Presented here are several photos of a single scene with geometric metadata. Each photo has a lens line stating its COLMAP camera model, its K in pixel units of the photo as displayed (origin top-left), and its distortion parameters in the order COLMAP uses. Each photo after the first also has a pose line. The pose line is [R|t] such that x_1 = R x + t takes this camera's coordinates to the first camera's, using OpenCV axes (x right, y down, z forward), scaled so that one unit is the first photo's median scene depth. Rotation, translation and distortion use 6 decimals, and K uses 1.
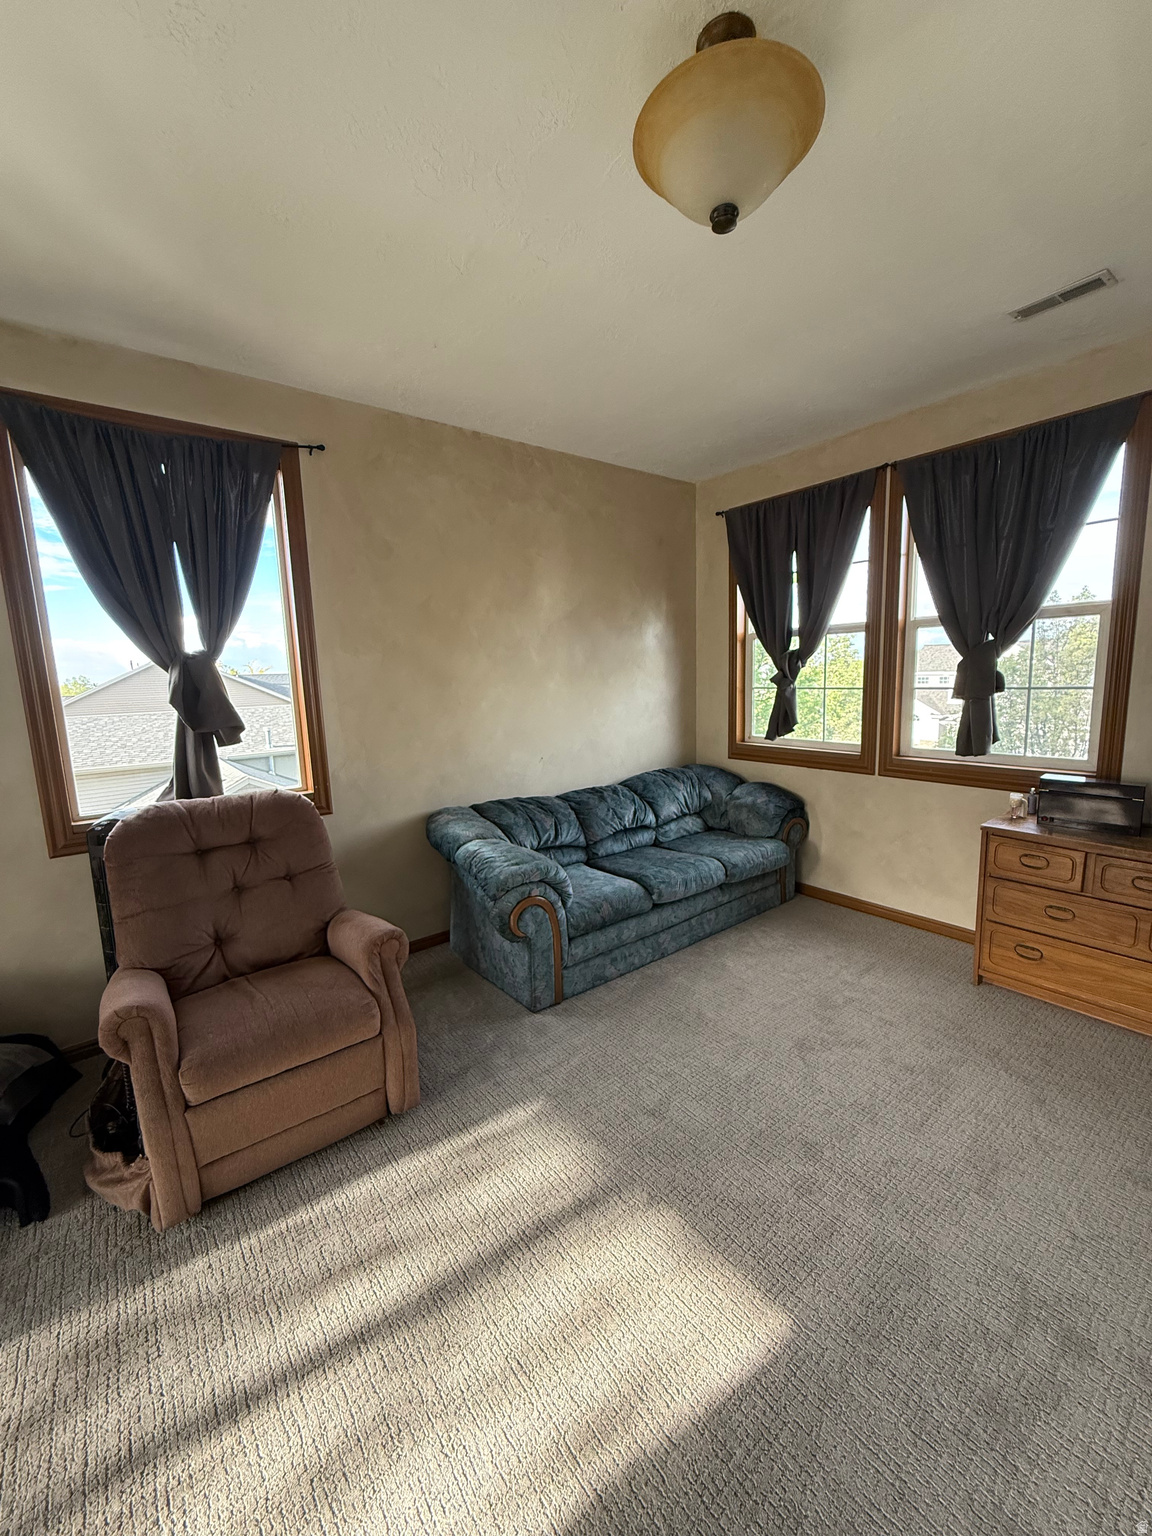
lens RADIAL K [[616.6, 0, 583.1], [0, 616.6, 765.4], [0, 0, 1]] dist [0.017533, 0.000255]
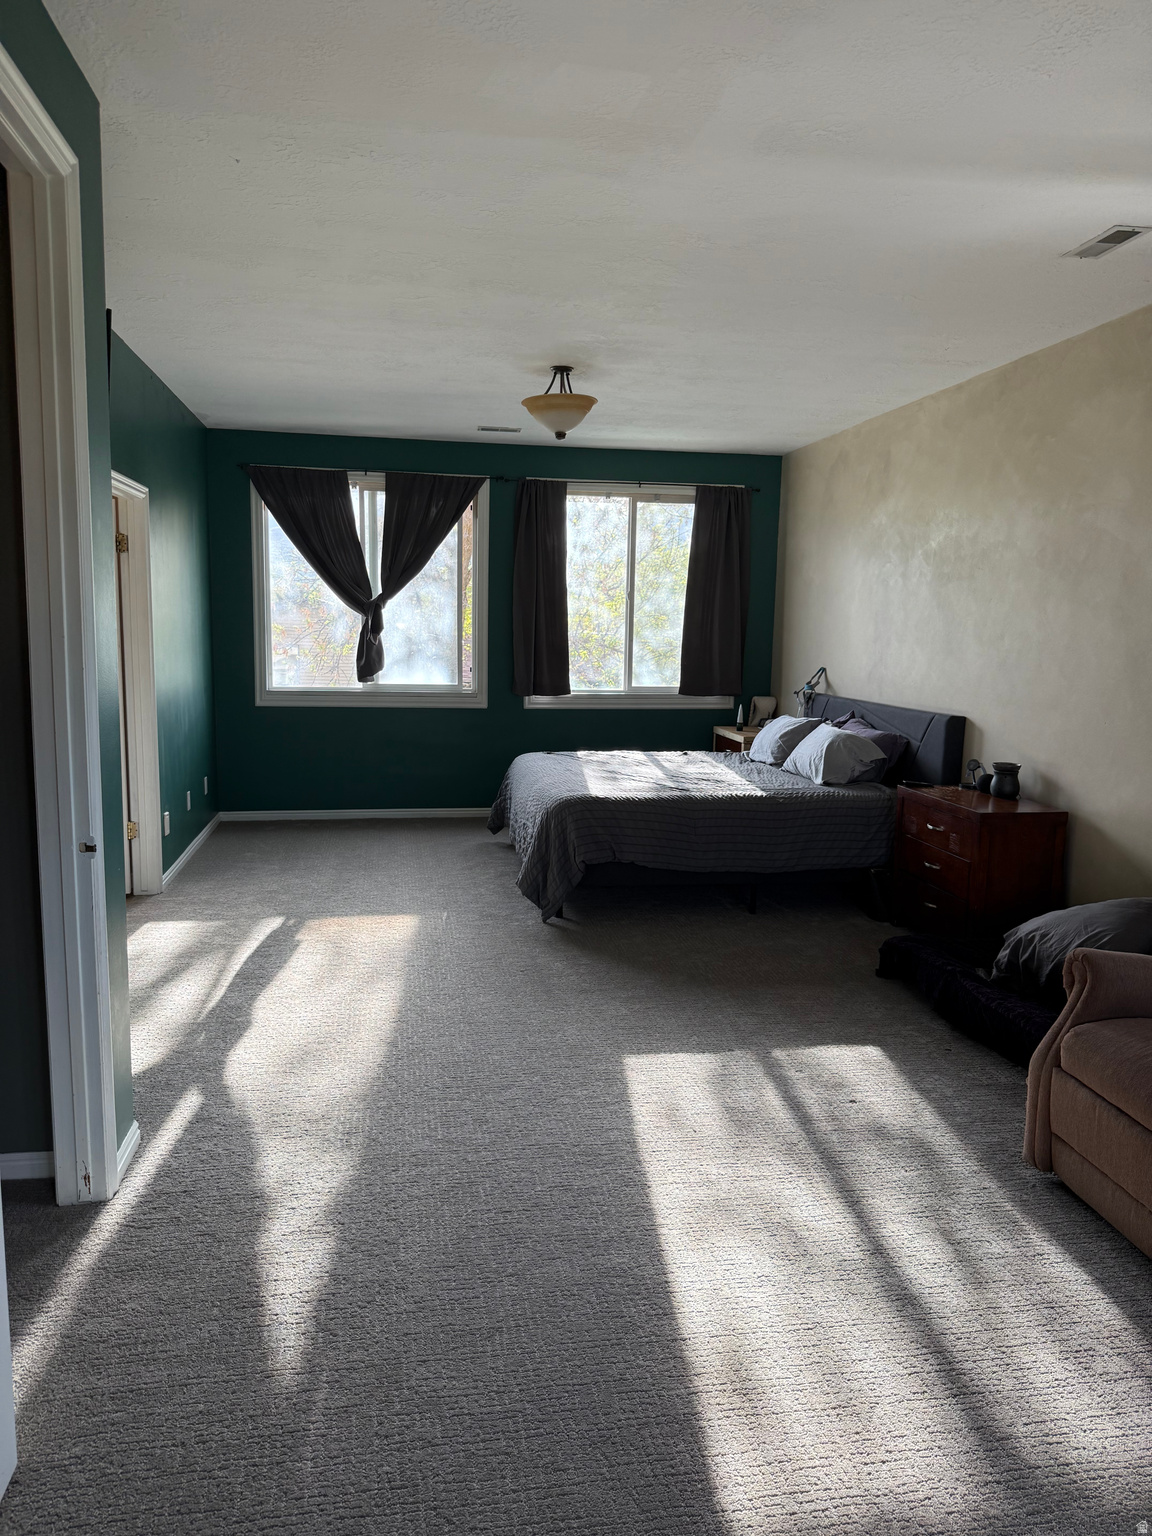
lens RADIAL K [[1084.8, 0, 576.9], [0, 1084.8, 767.9], [0, 0, 1]] dist [0.118396, 0.000990]
pose [[-0.477722, 0.129032, -0.868984, 1.347303], [-0.134511, 0.966748, 0.217496, -0.210248], [0.868152, 0.220790, -0.444481, 1.148552]]
